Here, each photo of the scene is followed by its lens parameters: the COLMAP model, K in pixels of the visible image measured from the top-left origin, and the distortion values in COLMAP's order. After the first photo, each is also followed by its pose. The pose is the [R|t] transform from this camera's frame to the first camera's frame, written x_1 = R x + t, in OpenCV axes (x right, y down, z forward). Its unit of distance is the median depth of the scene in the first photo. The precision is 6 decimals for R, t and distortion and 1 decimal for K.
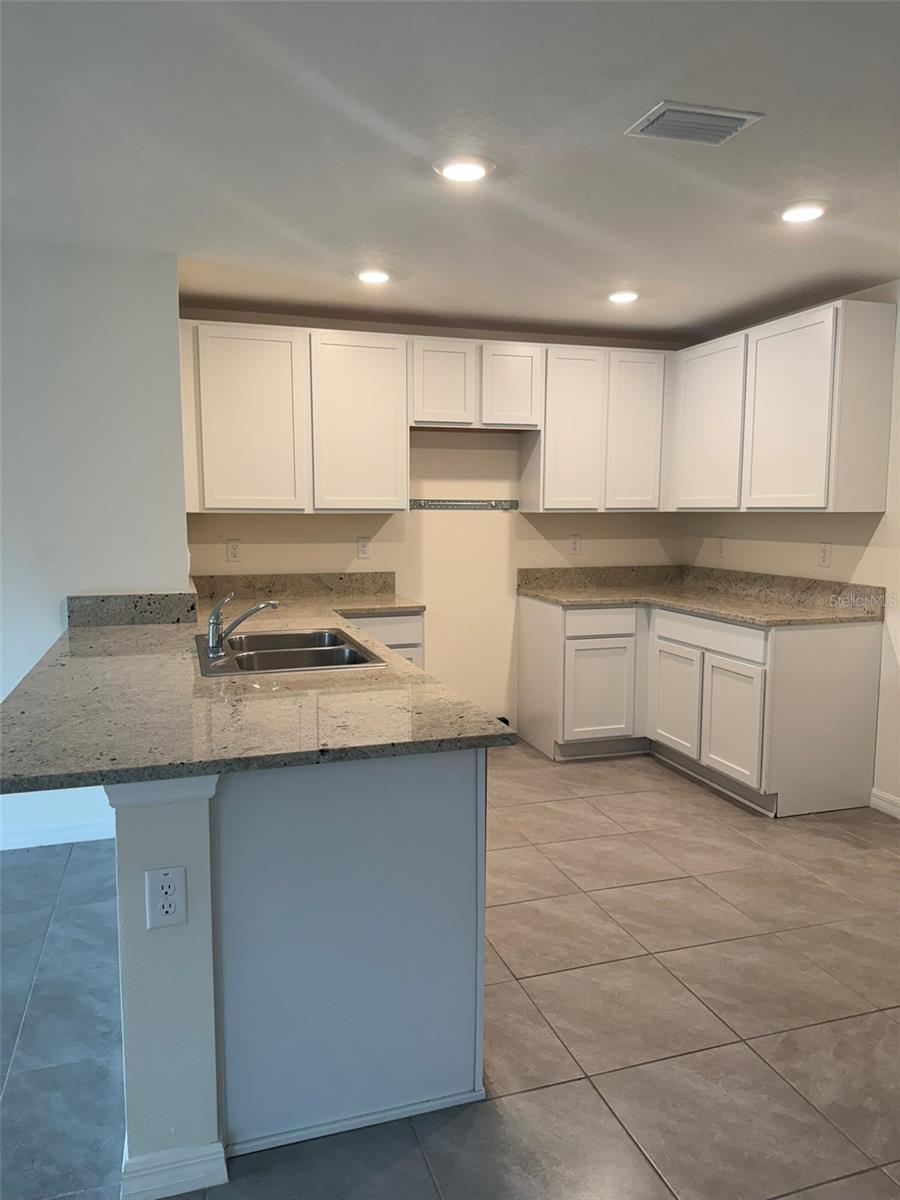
lens RADIAL K [[844.5, 0, 448.7], [0, 844.5, 599.8], [0, 0, 1]] dist [0.054180, -0.060506]
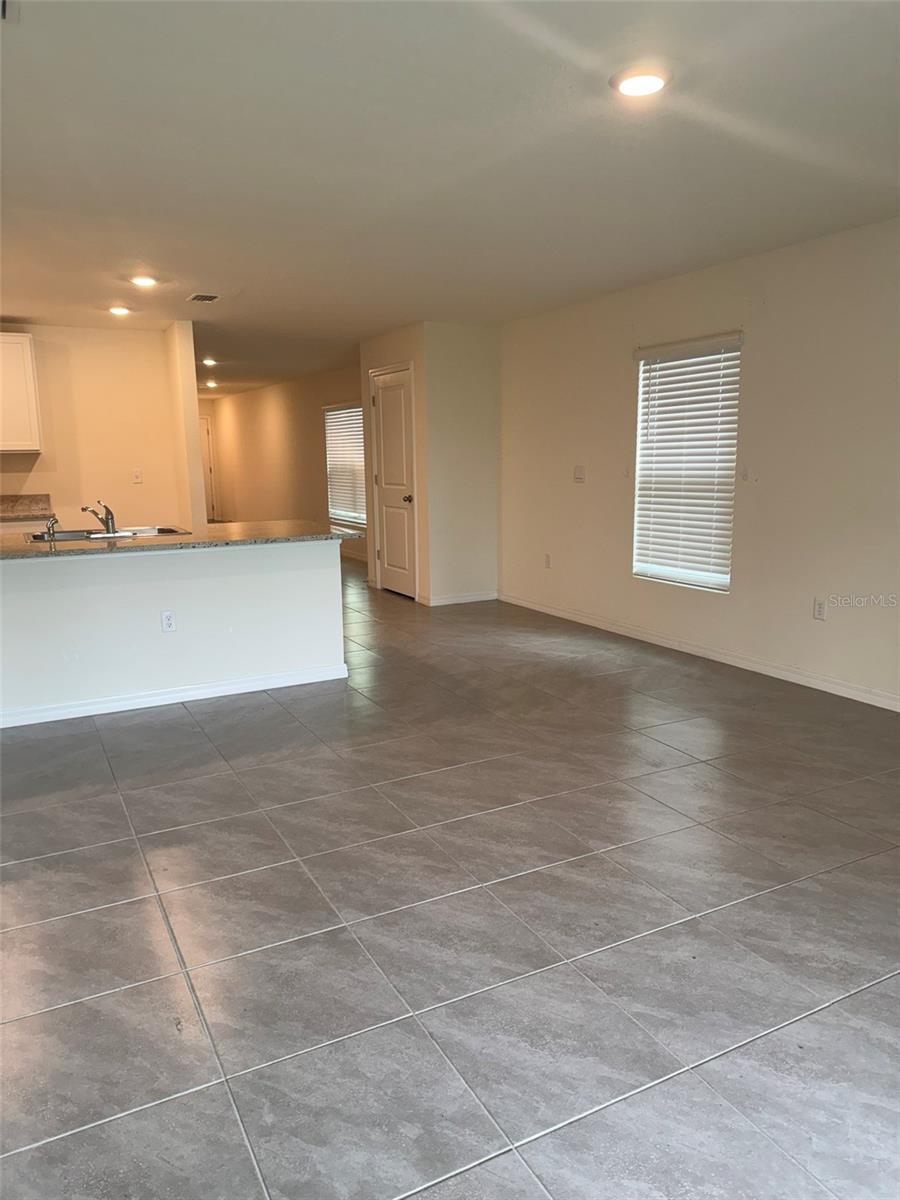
lens RADIAL K [[844.5, 0, 453.6], [0, 844.5, 601.2], [0, 0, 1]] dist [0.054180, -0.060506]
pose [[-0.172811, -0.175588, 0.969177, -1.328075], [0.125960, 0.971962, 0.198553, -0.040565], [-0.976868, 0.156390, -0.145849, 0.415999]]
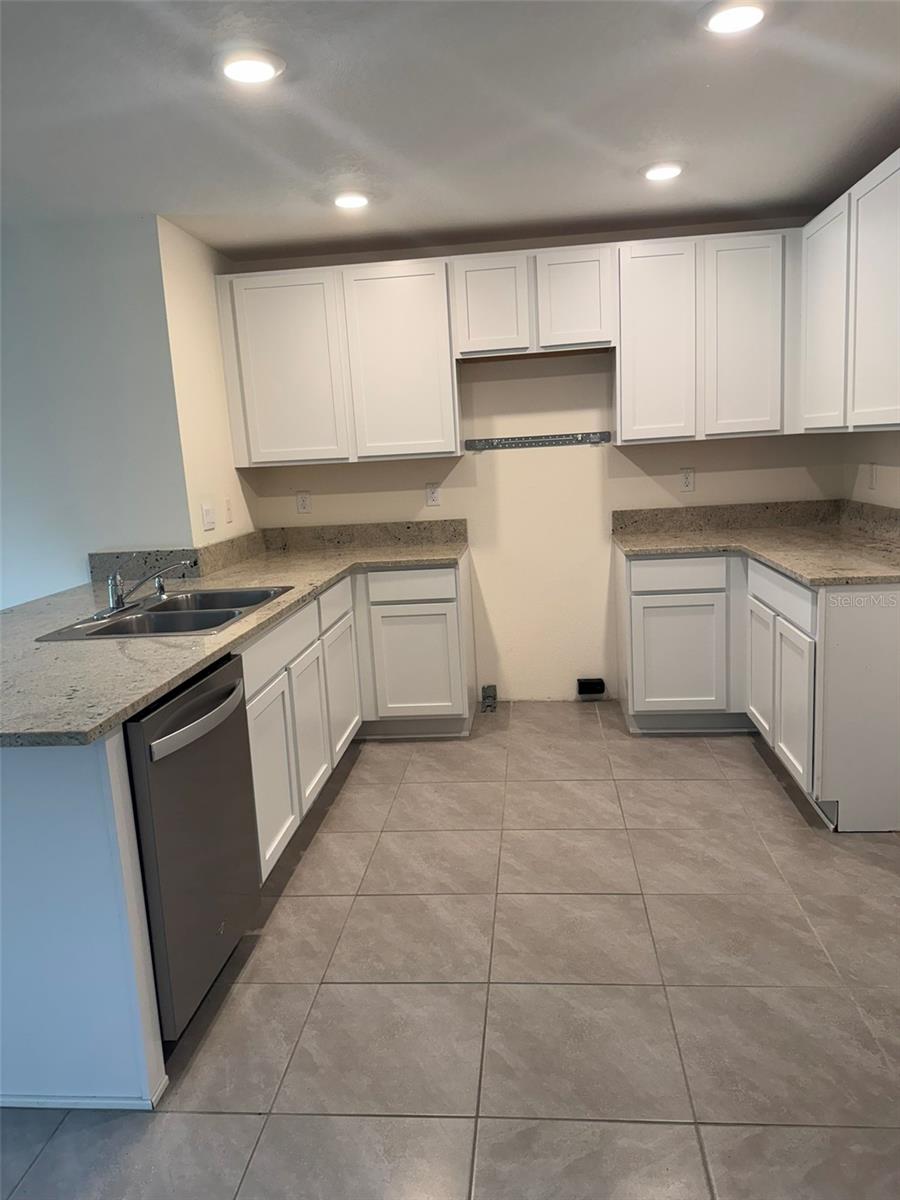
lens RADIAL K [[844.5, 0, 454.0], [0, 844.5, 596.3], [0, 0, 1]] dist [0.054180, -0.060506]
pose [[0.916451, 0.014146, -0.399896, 0.334426], [0.015529, 0.997365, 0.070870, -0.015757], [0.399845, -0.071159, 0.913816, 0.152408]]
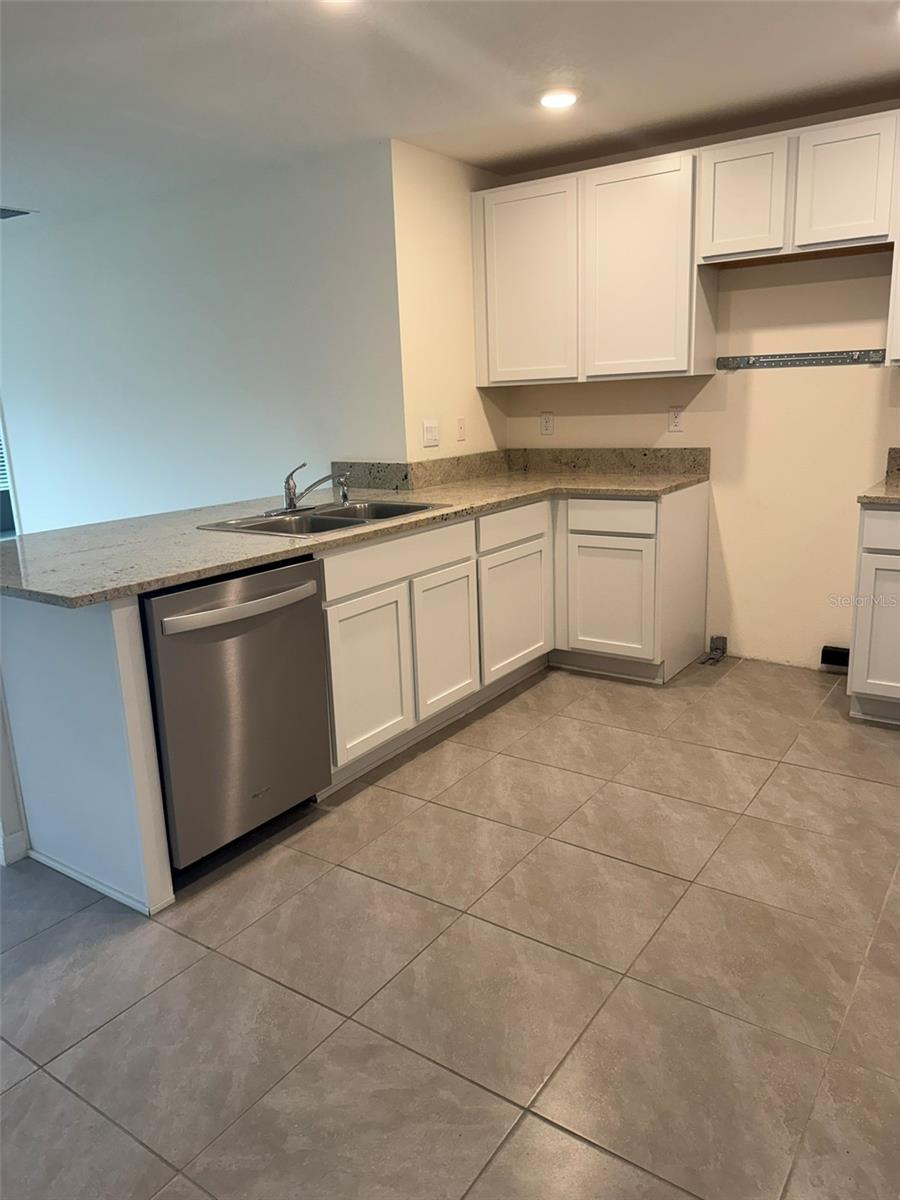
lens RADIAL K [[844.5, 0, 448.7], [0, 844.5, 596.8], [0, 0, 1]] dist [0.054180, -0.060506]
pose [[0.602703, 0.159988, -0.781763, 0.519119], [-0.046629, 0.985082, 0.165648, -0.017900], [0.796602, -0.063383, 0.601172, 0.314494]]
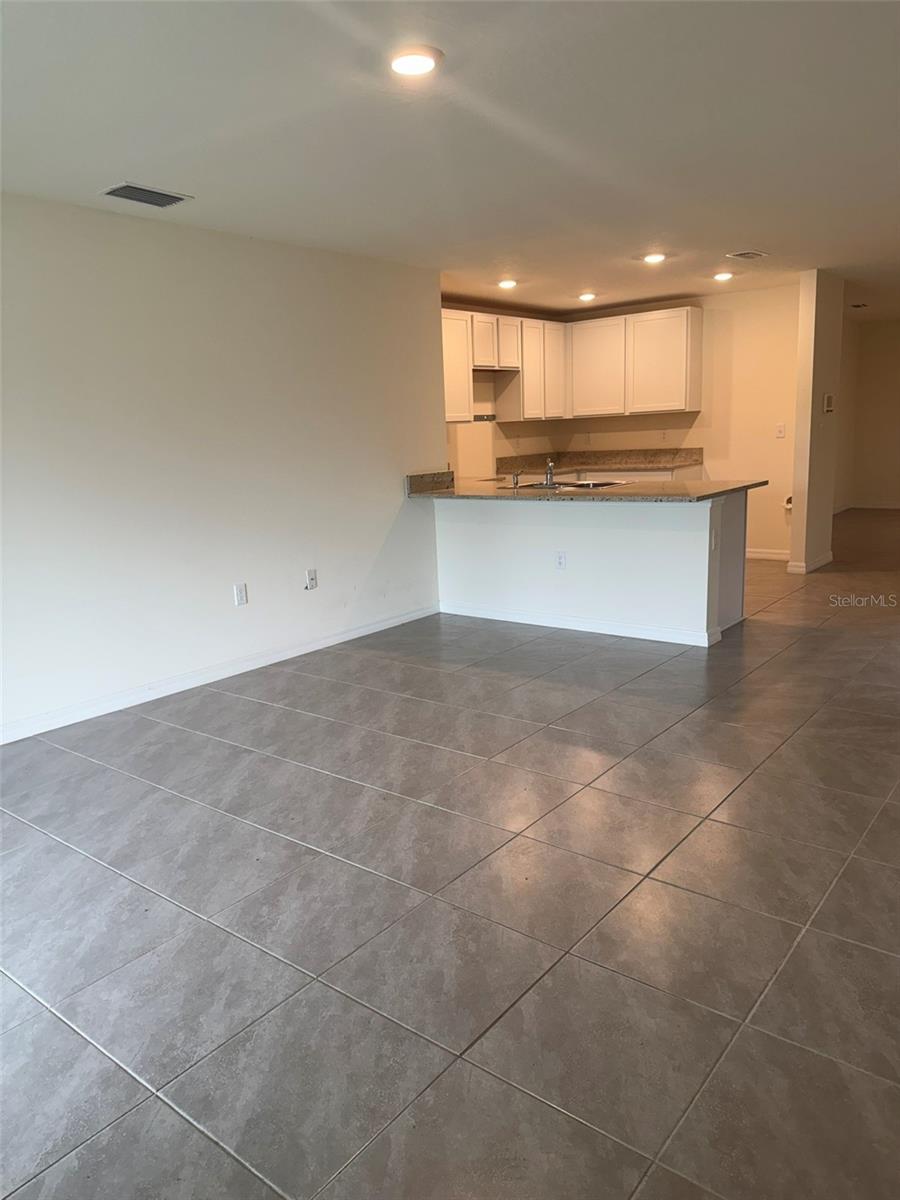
lens RADIAL K [[844.5, 0, 452.4], [0, 844.5, 609.5], [0, 0, 1]] dist [0.054180, -0.060506]
pose [[0.831160, -0.156393, 0.533586, -1.065896], [0.108205, 0.986777, 0.120673, 0.053906], [-0.545403, -0.042562, 0.837092, -0.385153]]
